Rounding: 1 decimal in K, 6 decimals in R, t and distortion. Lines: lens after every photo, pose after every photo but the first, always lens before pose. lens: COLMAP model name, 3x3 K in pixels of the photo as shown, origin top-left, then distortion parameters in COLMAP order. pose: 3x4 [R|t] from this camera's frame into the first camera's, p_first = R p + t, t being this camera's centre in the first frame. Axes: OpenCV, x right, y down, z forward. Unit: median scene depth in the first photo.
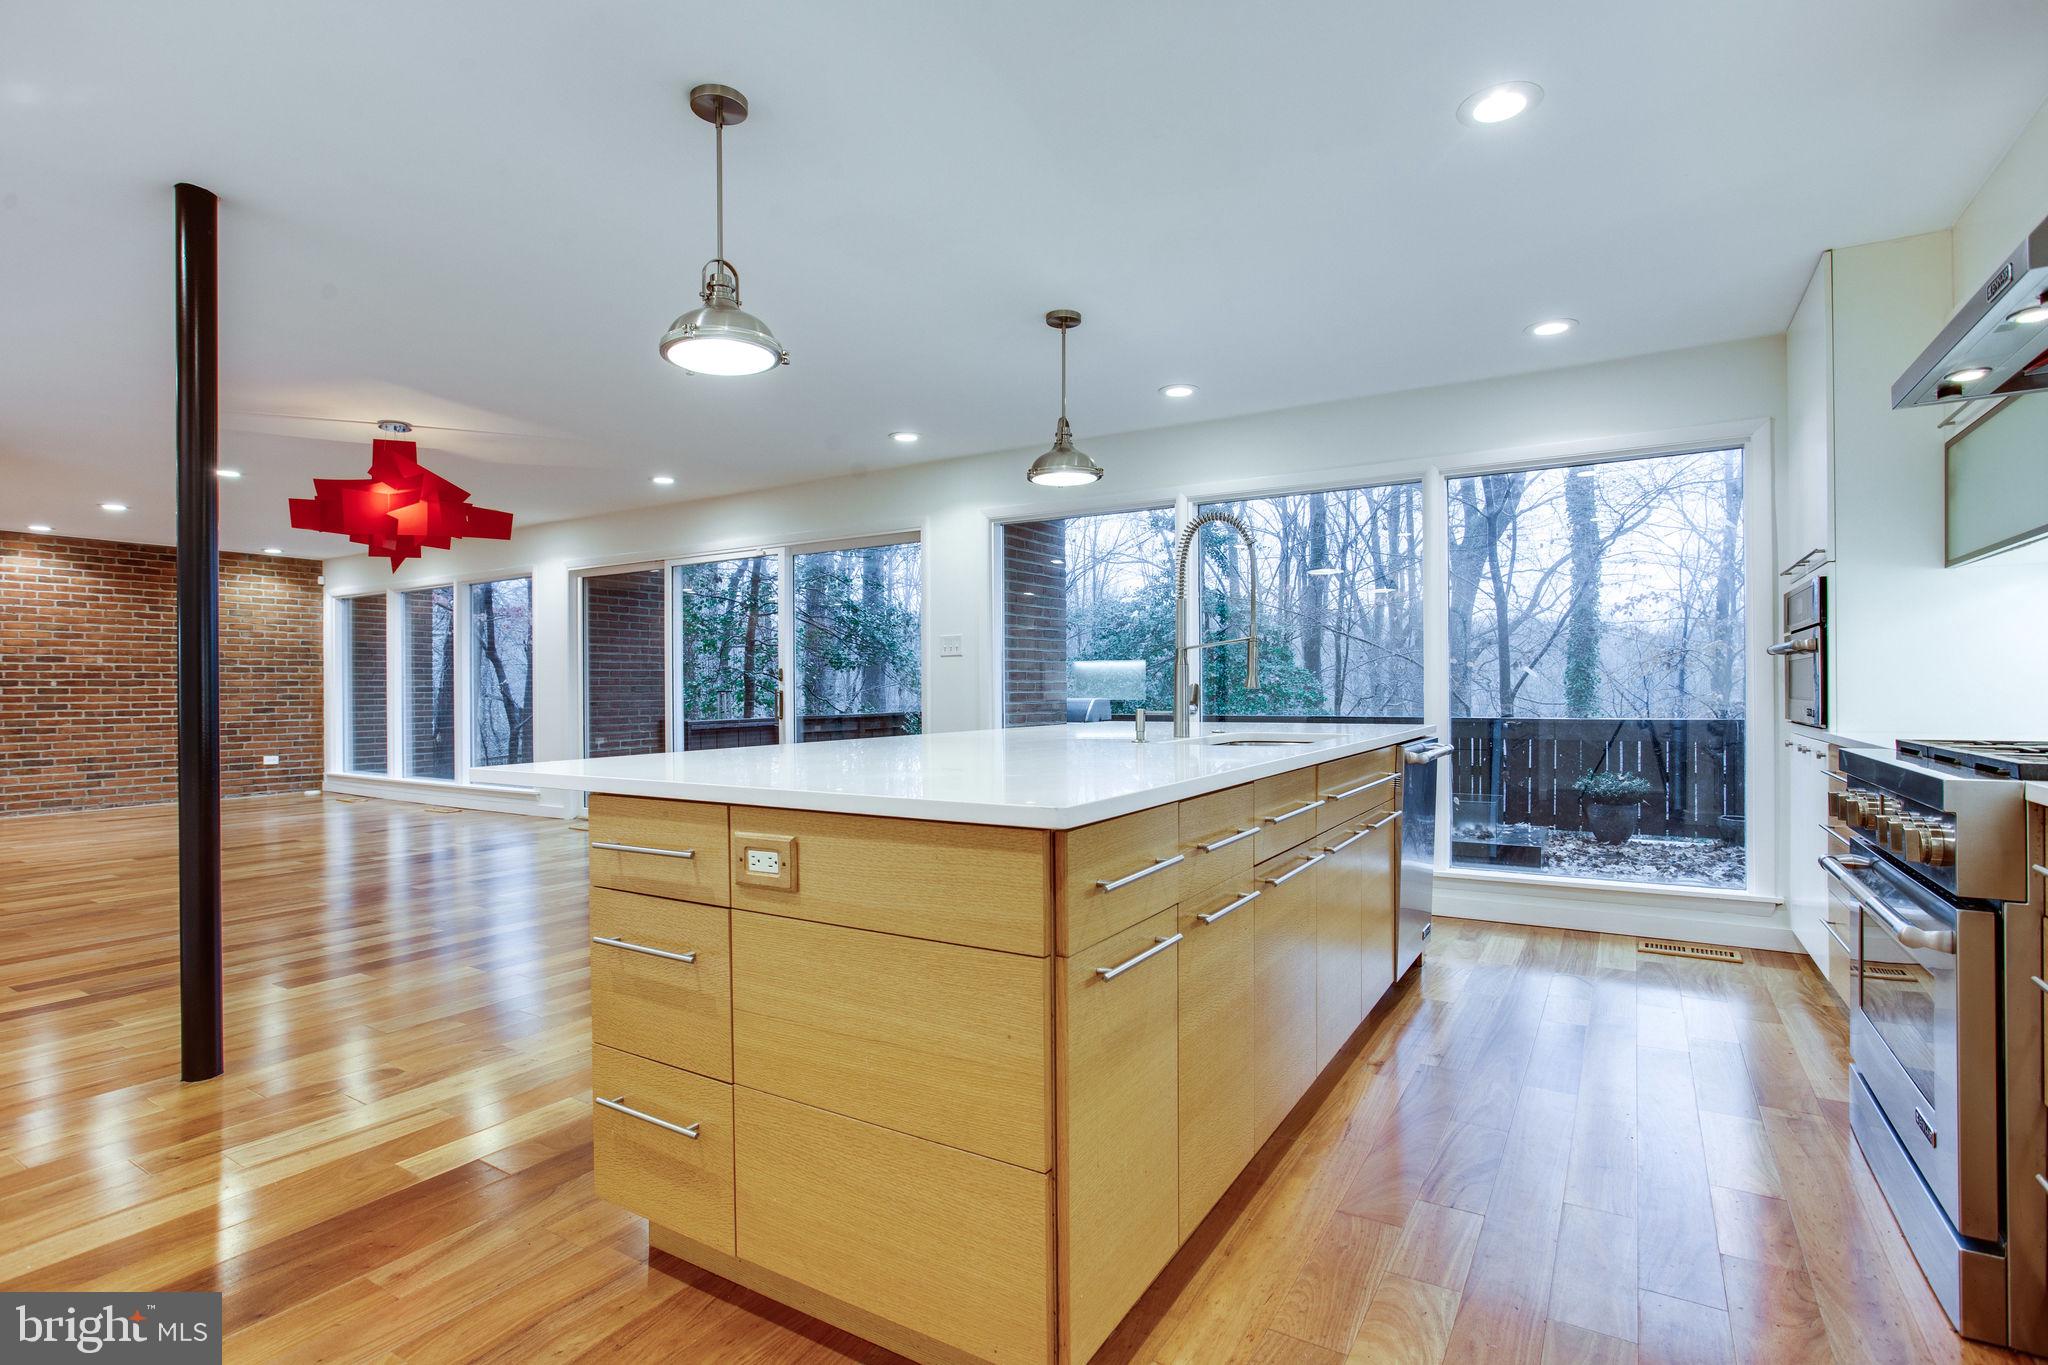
lens RADIAL K [[992.6, 0, 1024.5], [0, 992.6, 687.8], [0, 0, 1]] dist [-0.000699, 0.001300]
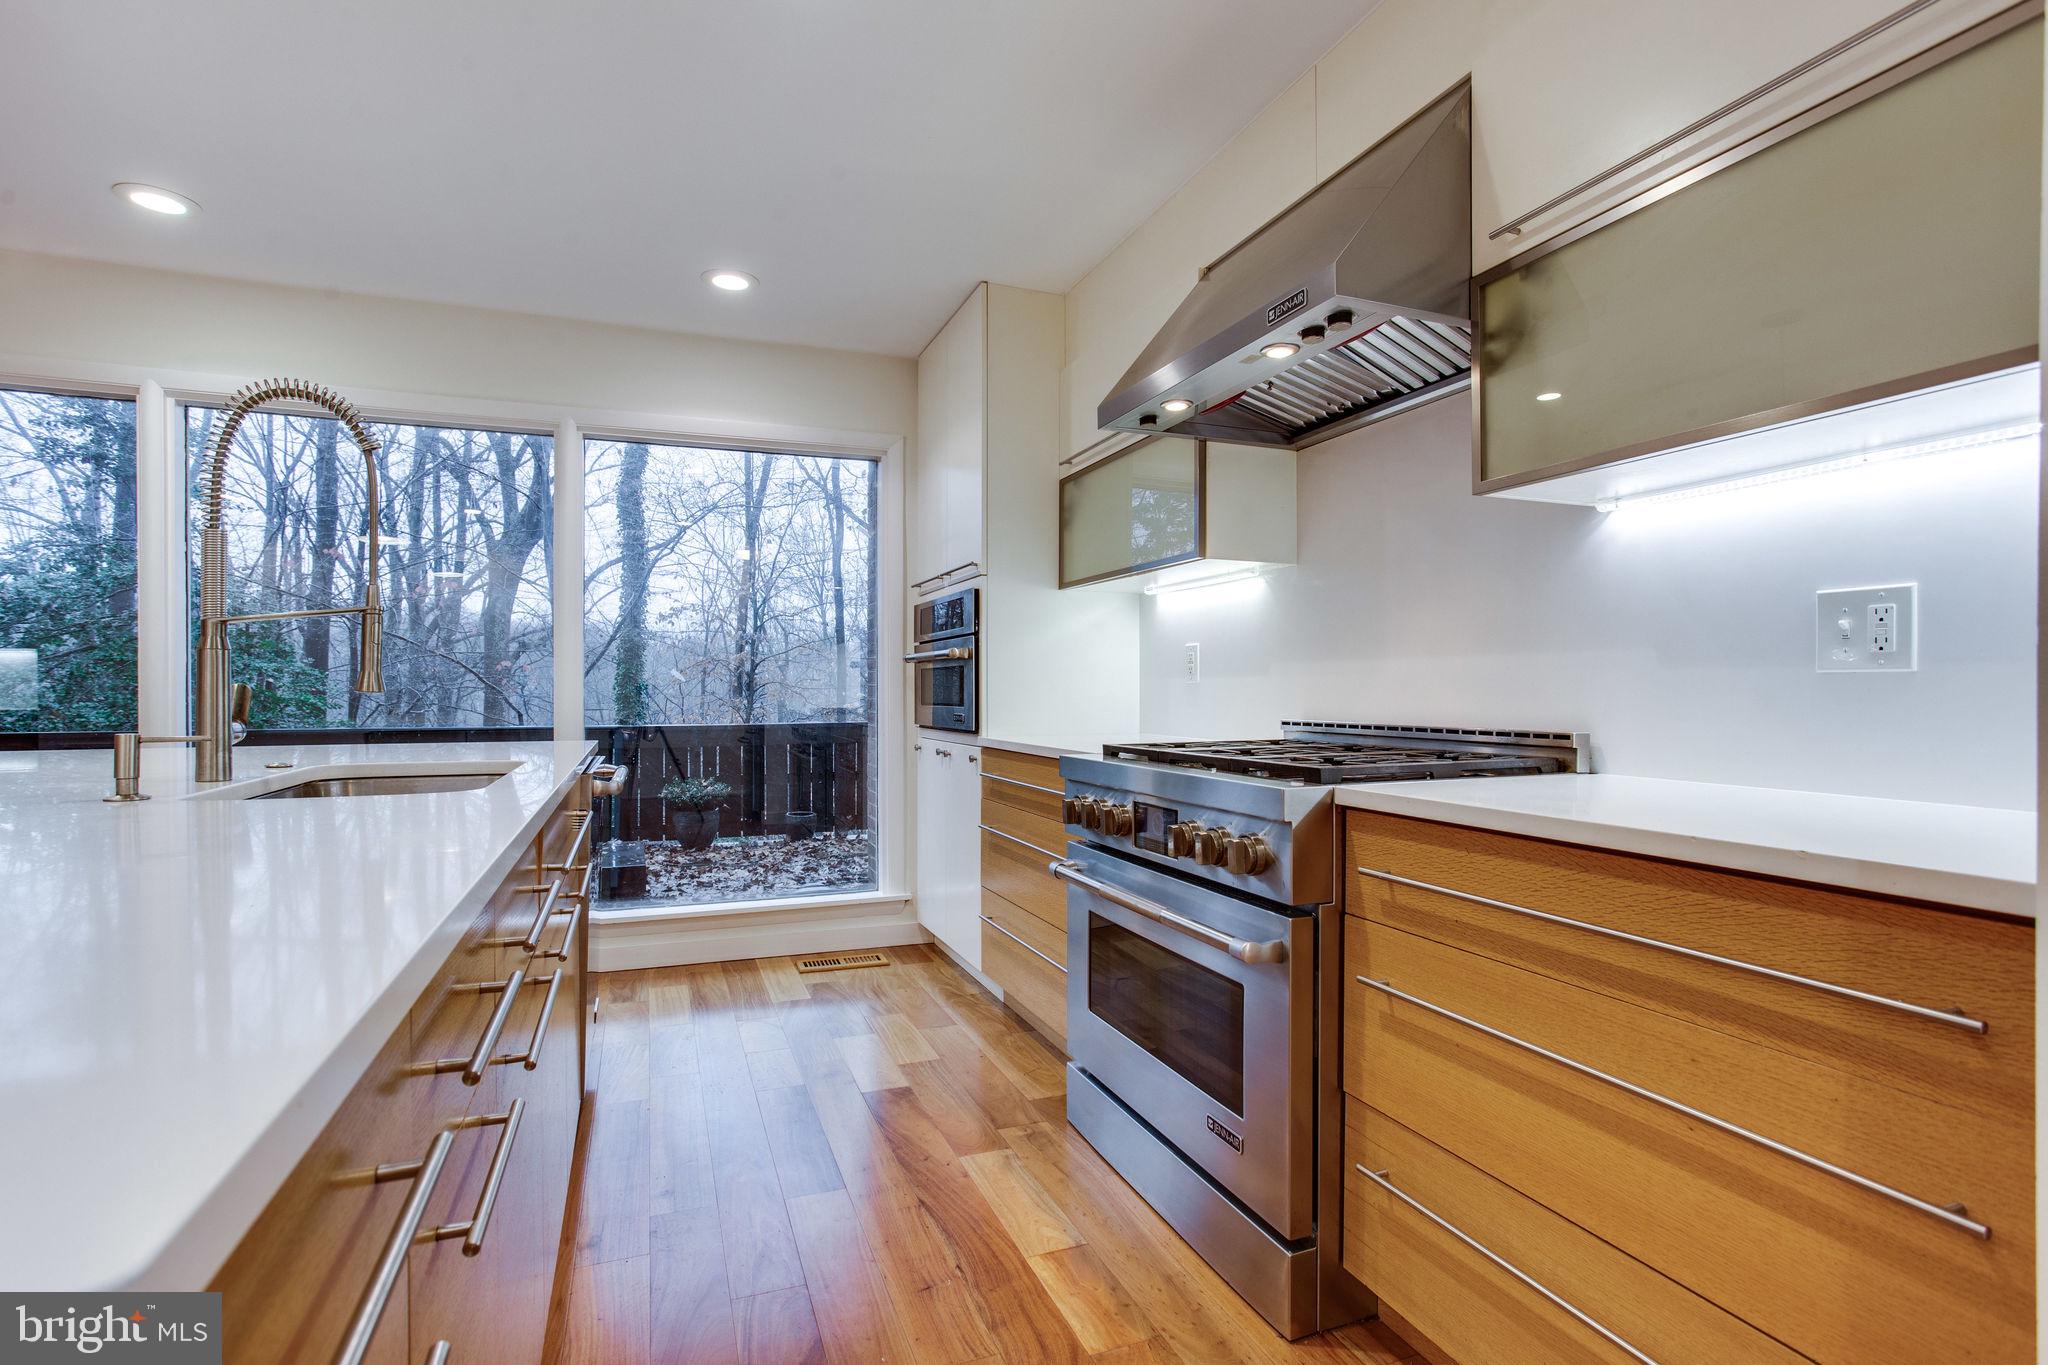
lens RADIAL K [[992.6, 0, 1019.9], [0, 992.6, 693.4], [0, 0, 1]] dist [-0.000699, 0.001300]
pose [[0.609066, 0.003962, 0.793109, -0.003455], [-0.003513, 0.999991, -0.002297, 0.000725], [-0.793112, -0.001387, 0.609075, 0.210306]]
